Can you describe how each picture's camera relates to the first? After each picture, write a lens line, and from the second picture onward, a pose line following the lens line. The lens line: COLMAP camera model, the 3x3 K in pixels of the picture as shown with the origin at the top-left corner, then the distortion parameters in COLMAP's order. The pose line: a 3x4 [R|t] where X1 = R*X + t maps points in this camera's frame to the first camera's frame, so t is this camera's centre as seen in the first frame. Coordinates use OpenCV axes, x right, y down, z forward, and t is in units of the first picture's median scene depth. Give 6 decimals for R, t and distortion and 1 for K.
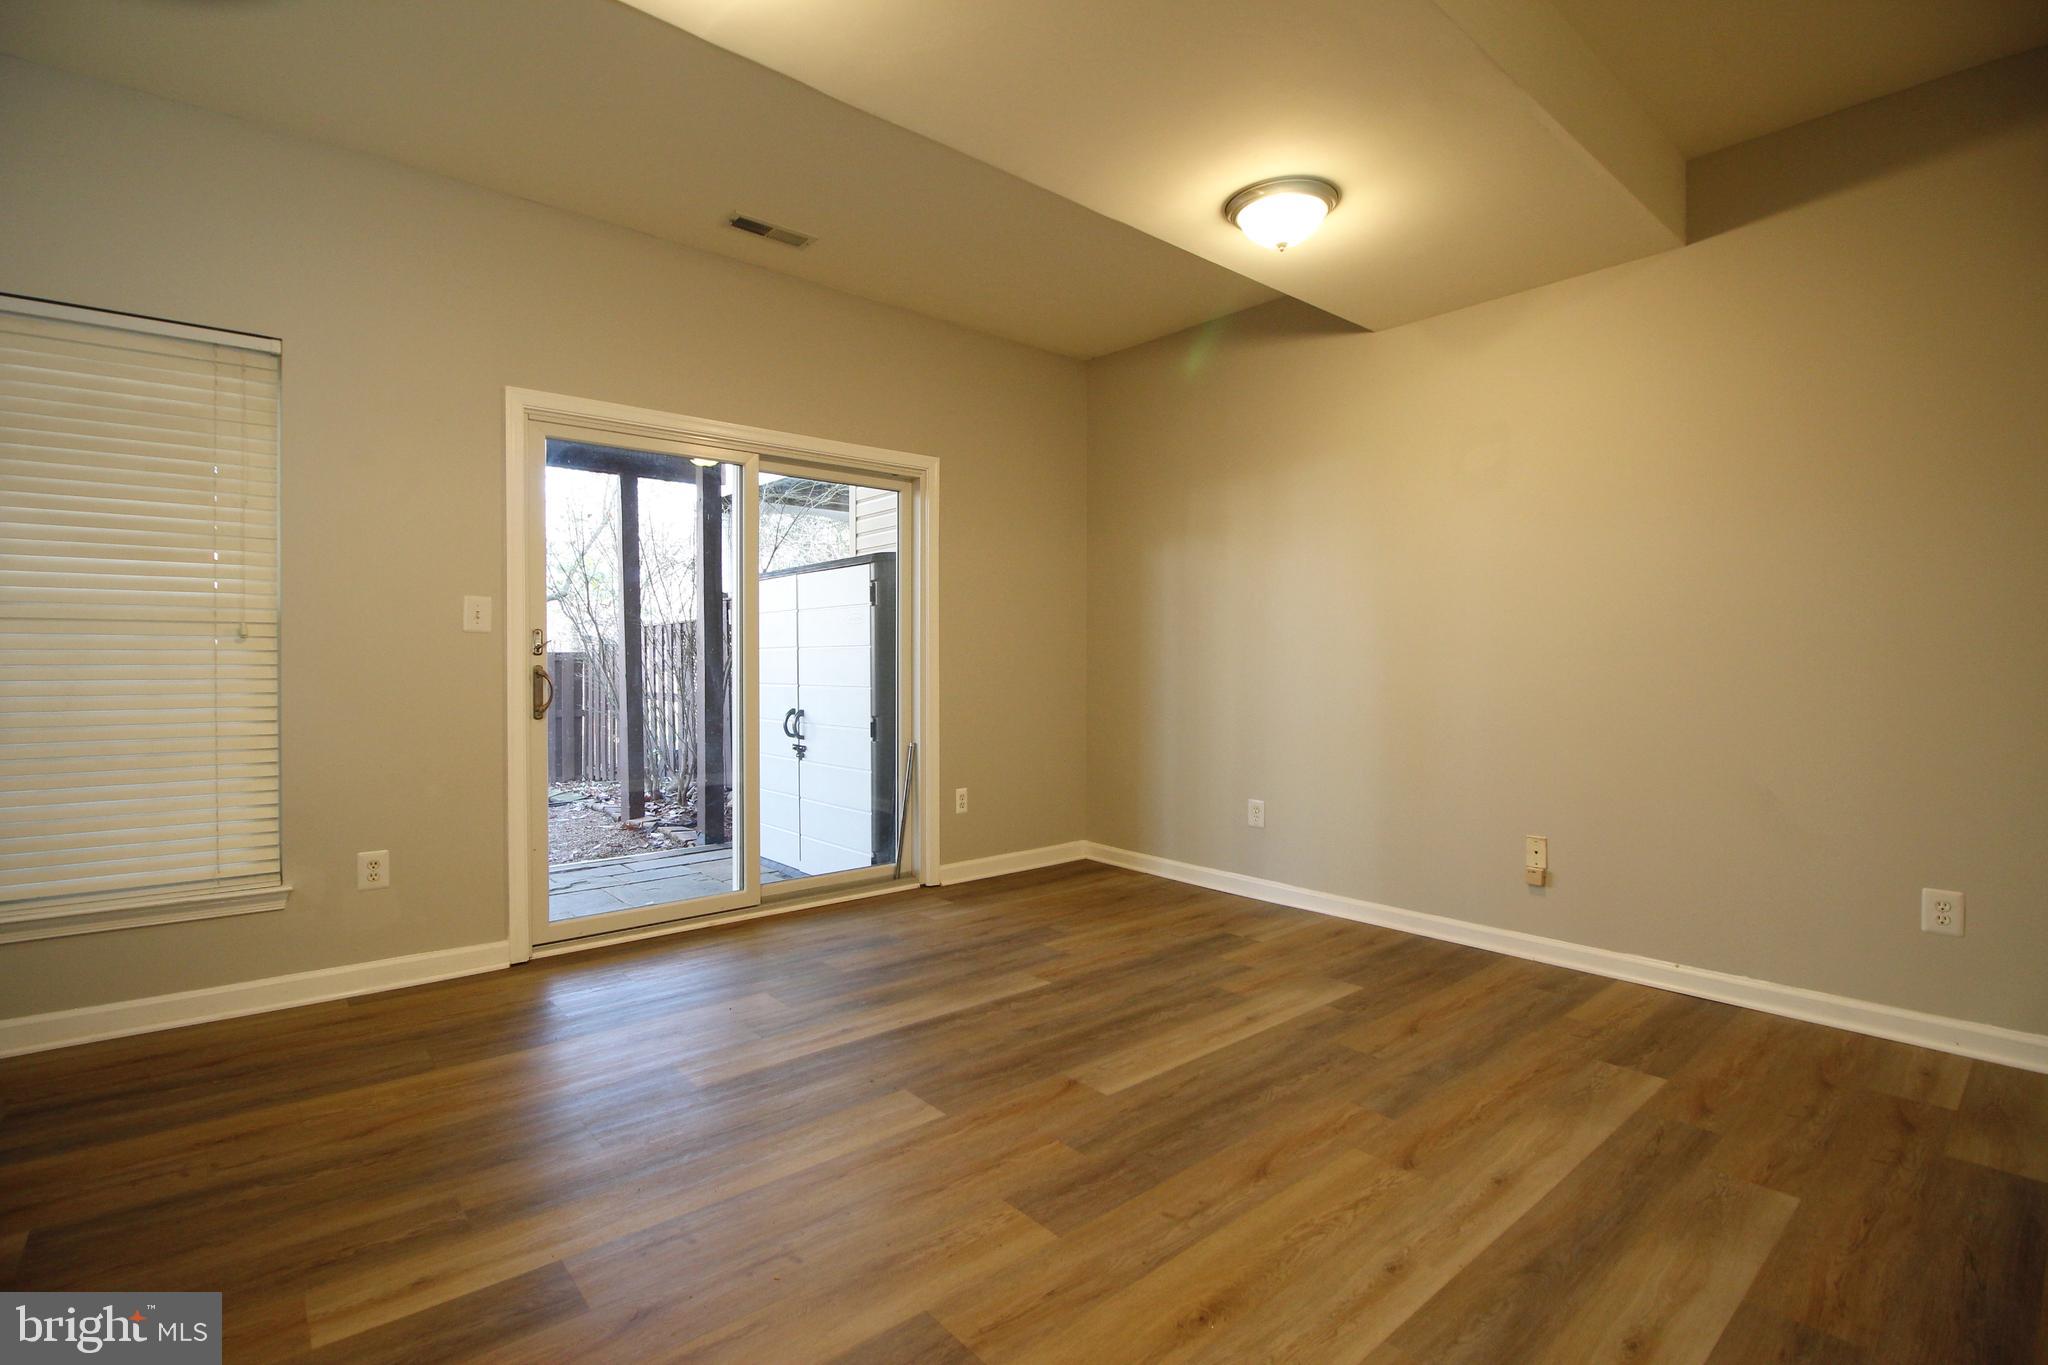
lens RADIAL K [[907.3, 0, 1017.8], [0, 907.3, 661.8], [0, 0, 1]] dist [-0.000638, -0.011635]
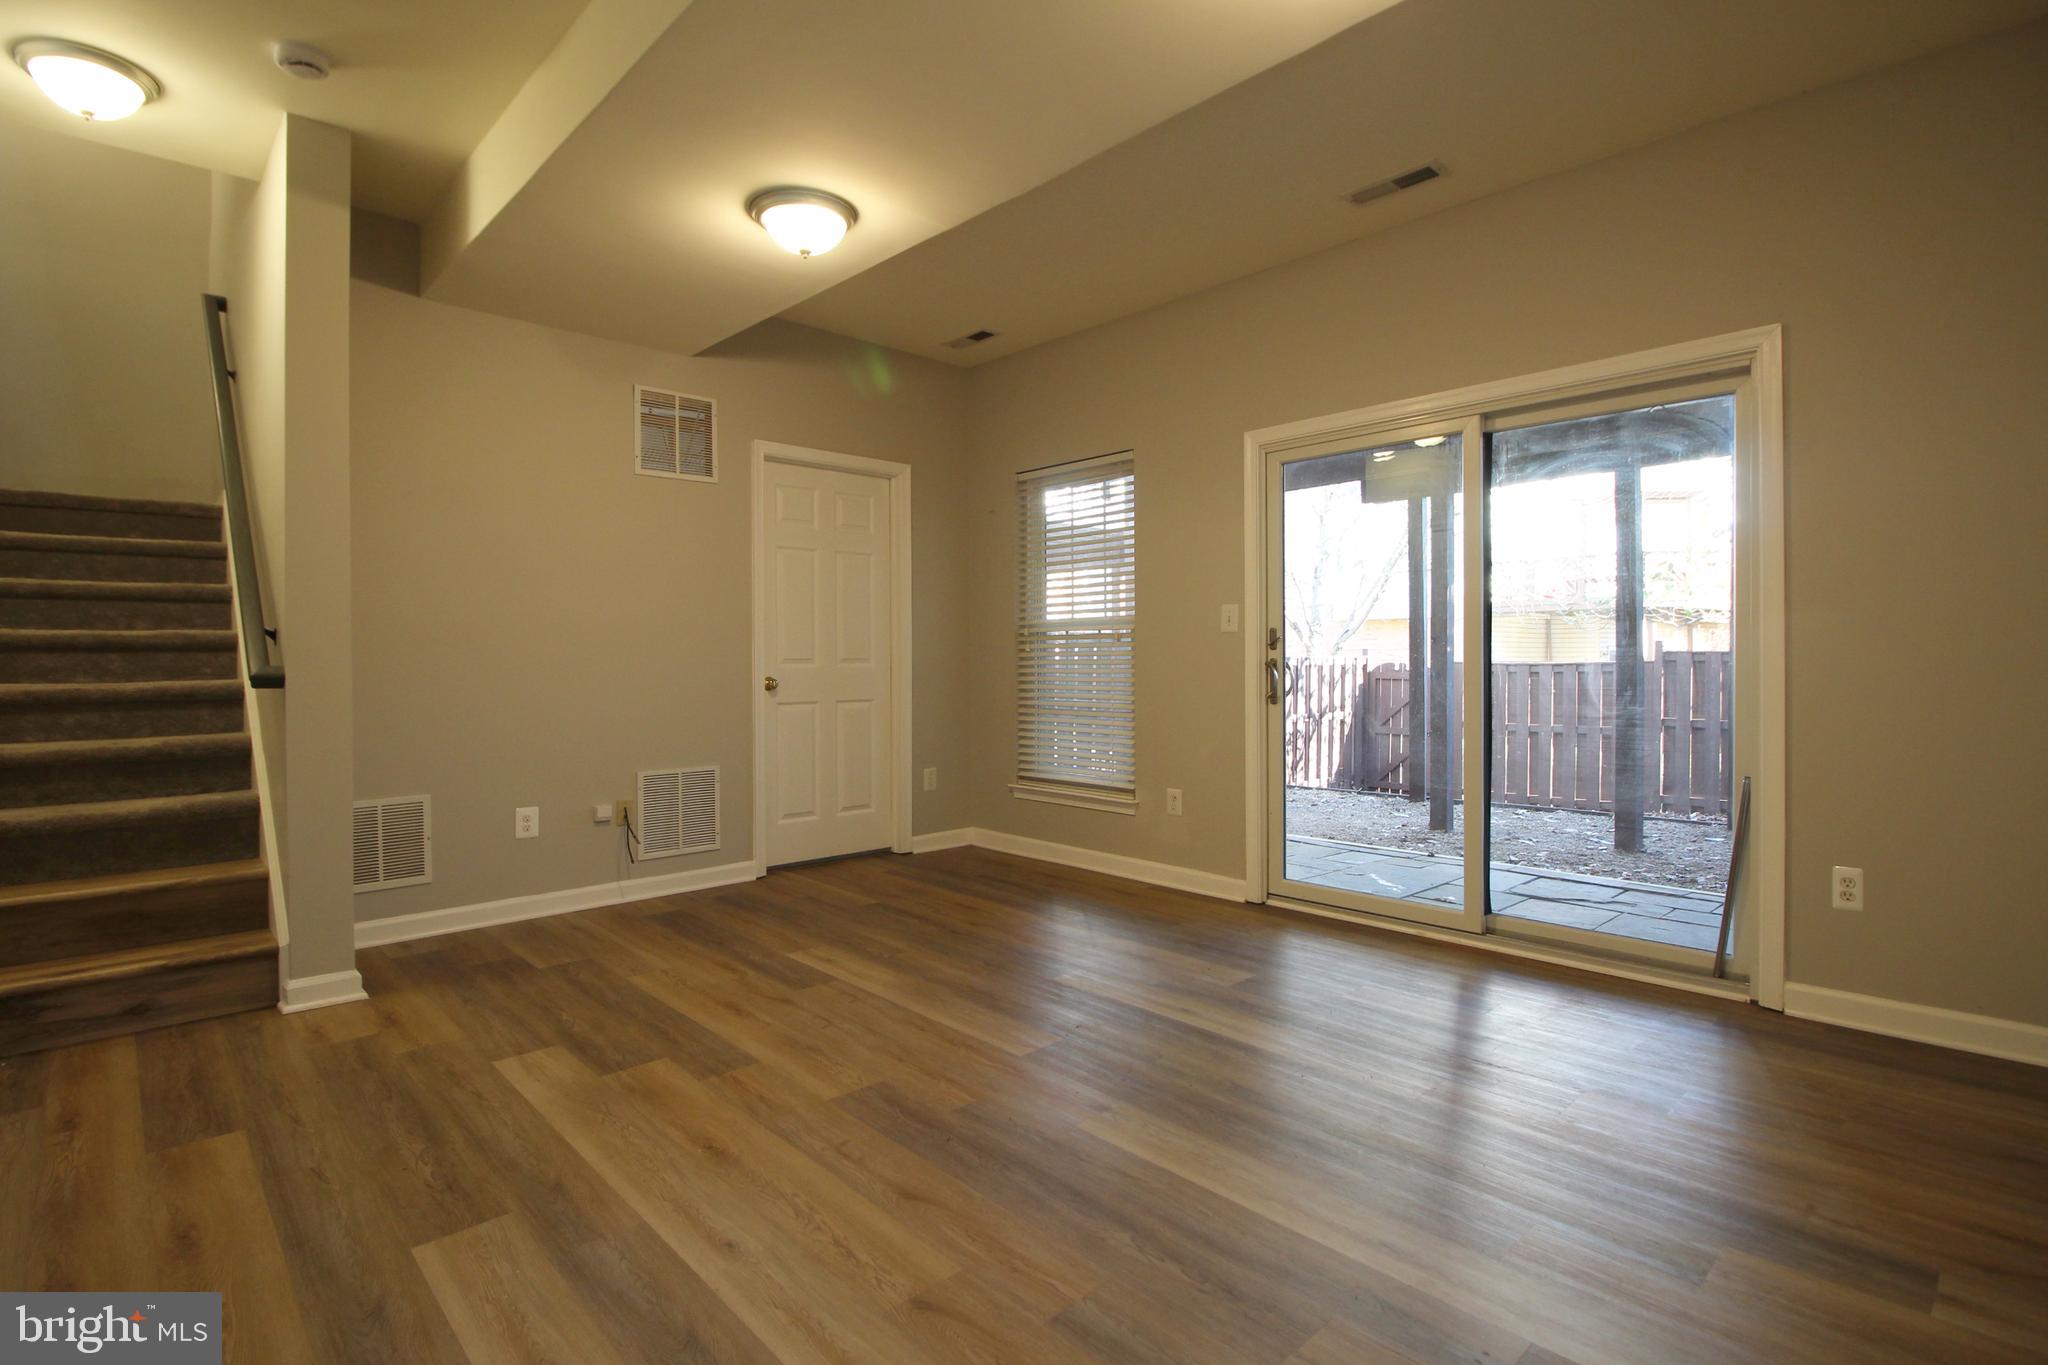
lens RADIAL K [[947.8, 0, 1005.5], [0, 947.8, 662.4], [0, 0, 1]] dist [-0.000278, -0.012296]
pose [[0.075047, 0.001866, -0.997178, 0.988581], [0.003445, 0.999992, 0.002131, 0.007471], [0.997174, -0.003596, 0.075040, 0.810968]]
